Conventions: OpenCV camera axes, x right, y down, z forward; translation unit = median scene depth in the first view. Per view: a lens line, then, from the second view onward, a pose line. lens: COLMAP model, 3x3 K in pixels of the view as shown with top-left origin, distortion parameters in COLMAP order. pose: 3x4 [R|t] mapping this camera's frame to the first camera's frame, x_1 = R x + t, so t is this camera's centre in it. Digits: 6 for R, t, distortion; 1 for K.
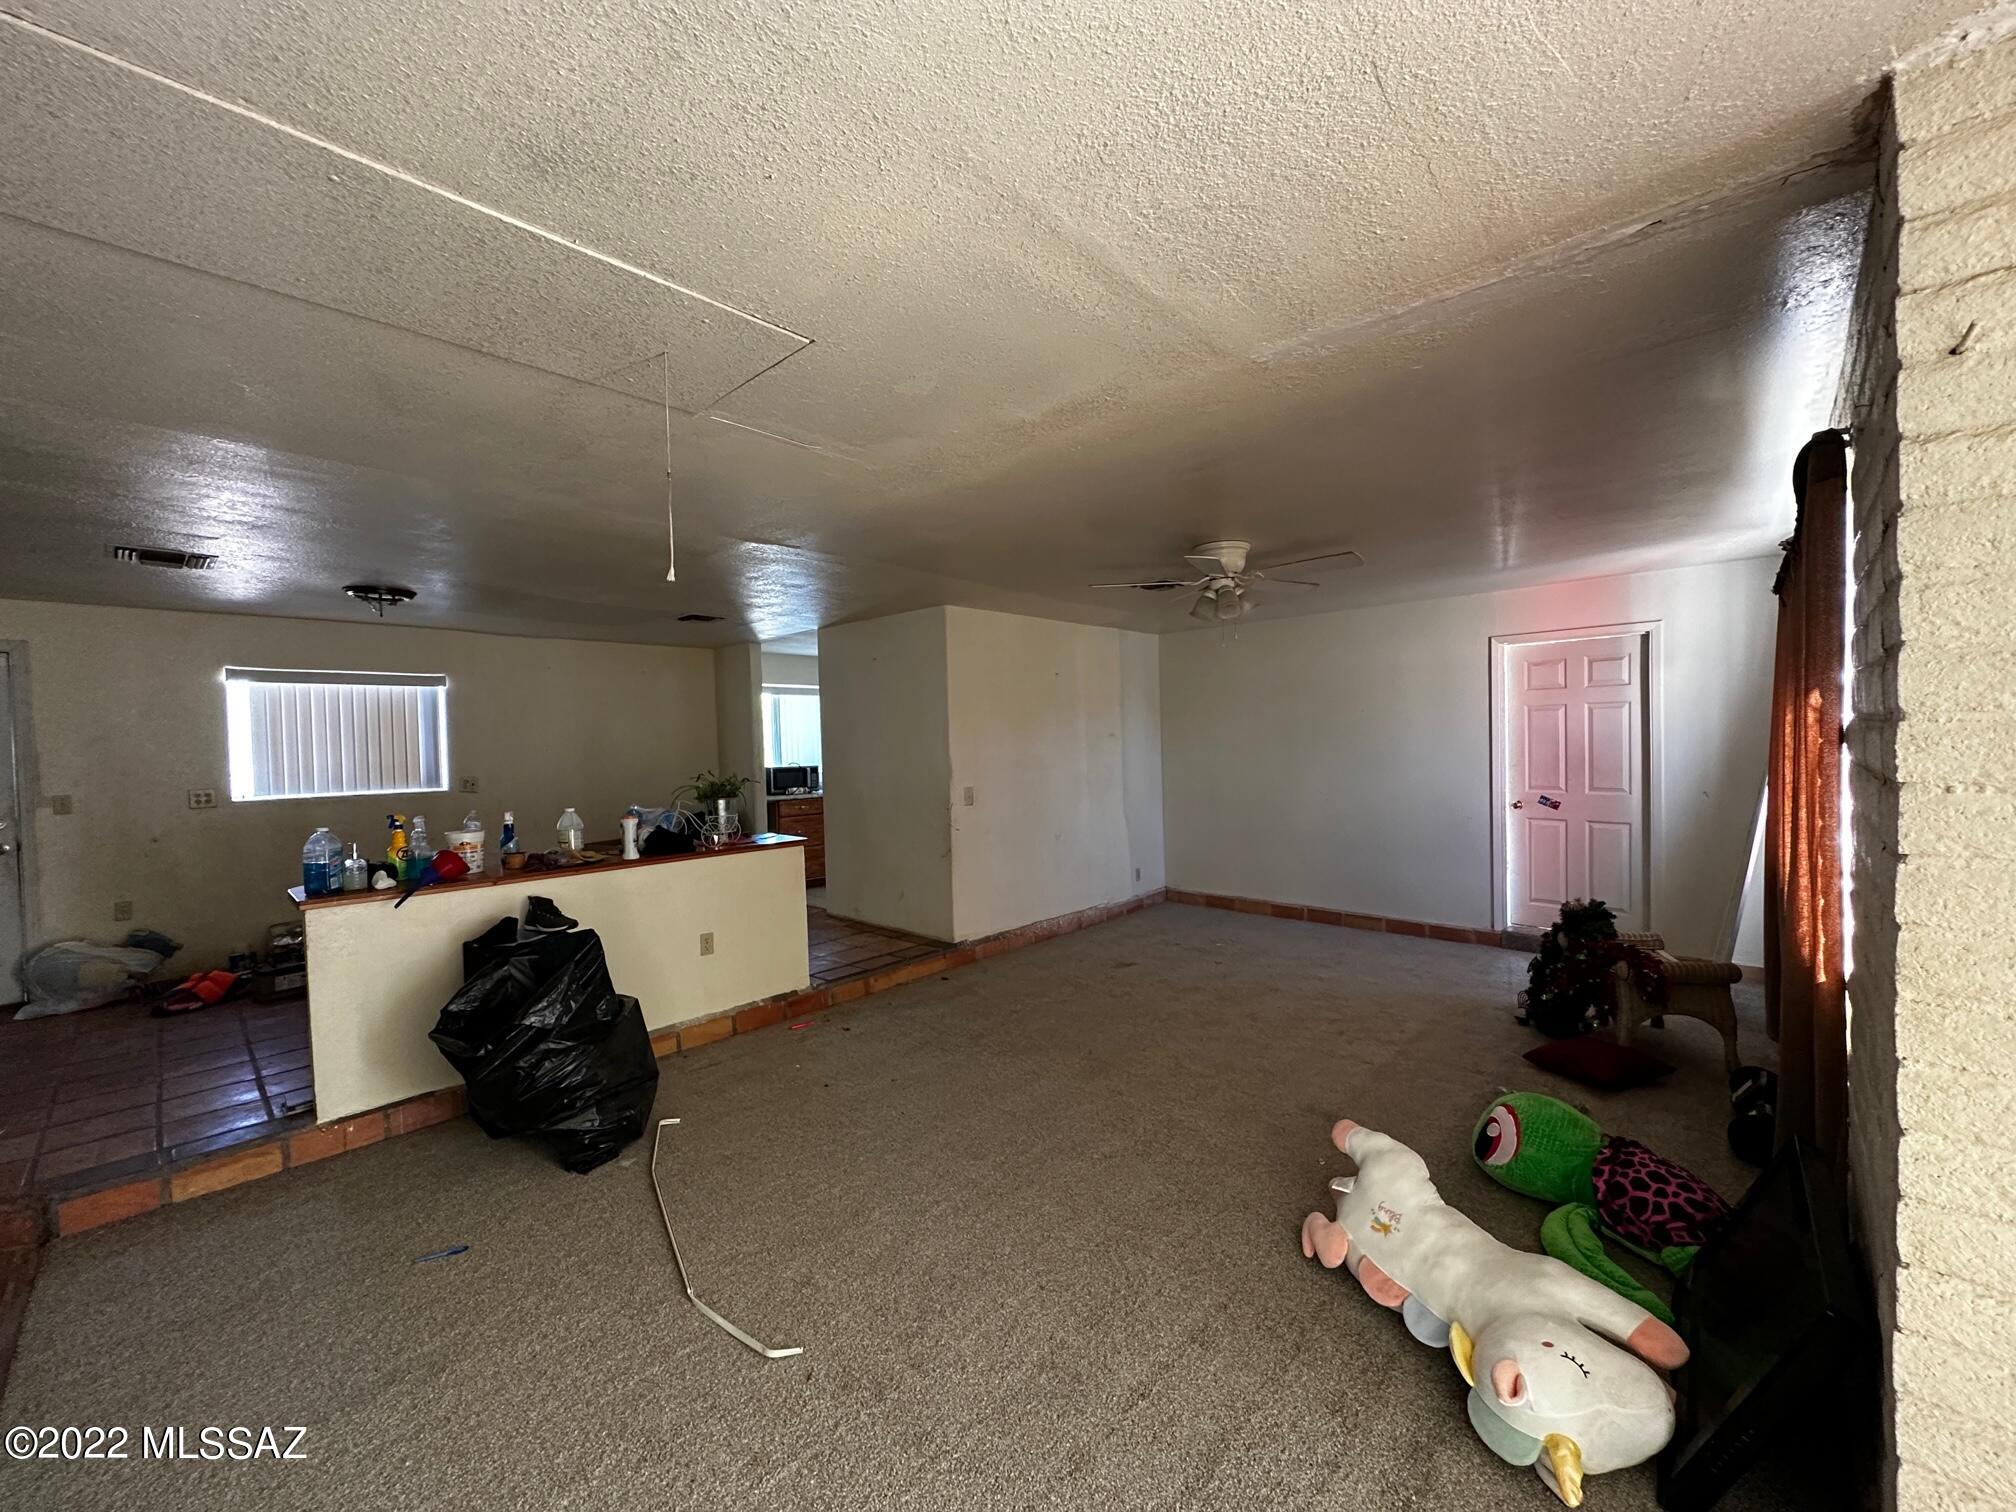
lens RADIAL K [[800.7, 0, 1008.6], [0, 800.7, 760.4], [0, 0, 1]] dist [-0.002653, 0.000884]
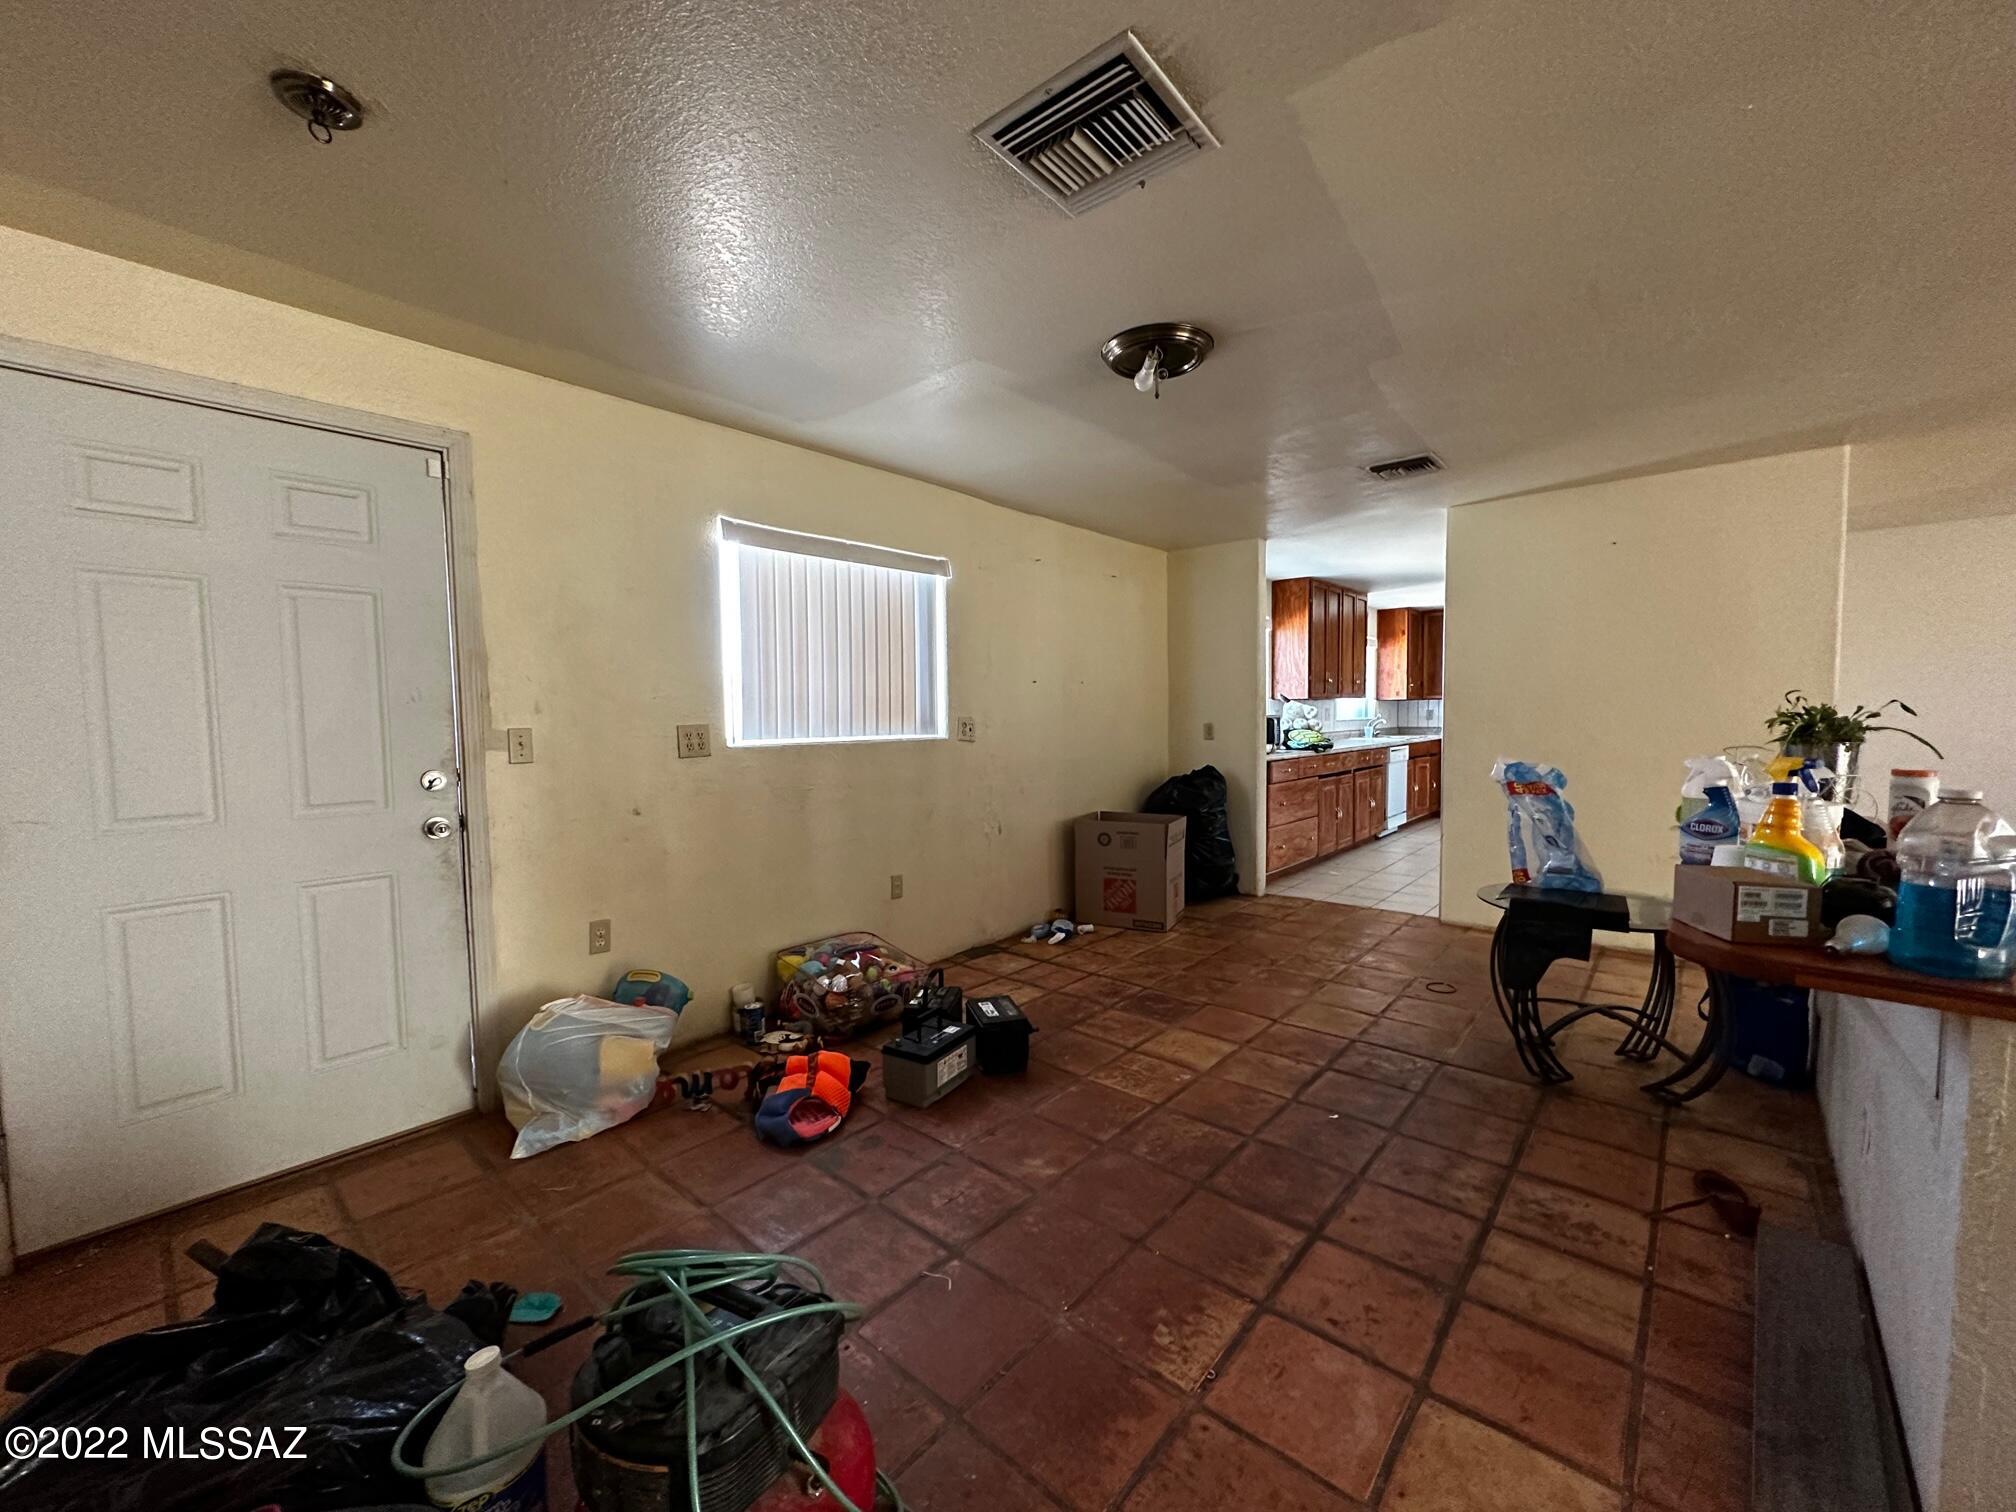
lens RADIAL K [[800.7, 0, 993.0], [0, 800.7, 763.7], [0, 0, 1]] dist [-0.002653, 0.000884]
pose [[0.999768, 0.006648, 0.020481, -0.800578], [-0.007355, 0.999373, 0.034626, 0.042277], [-0.020238, -0.034769, 0.999190, 0.411064]]
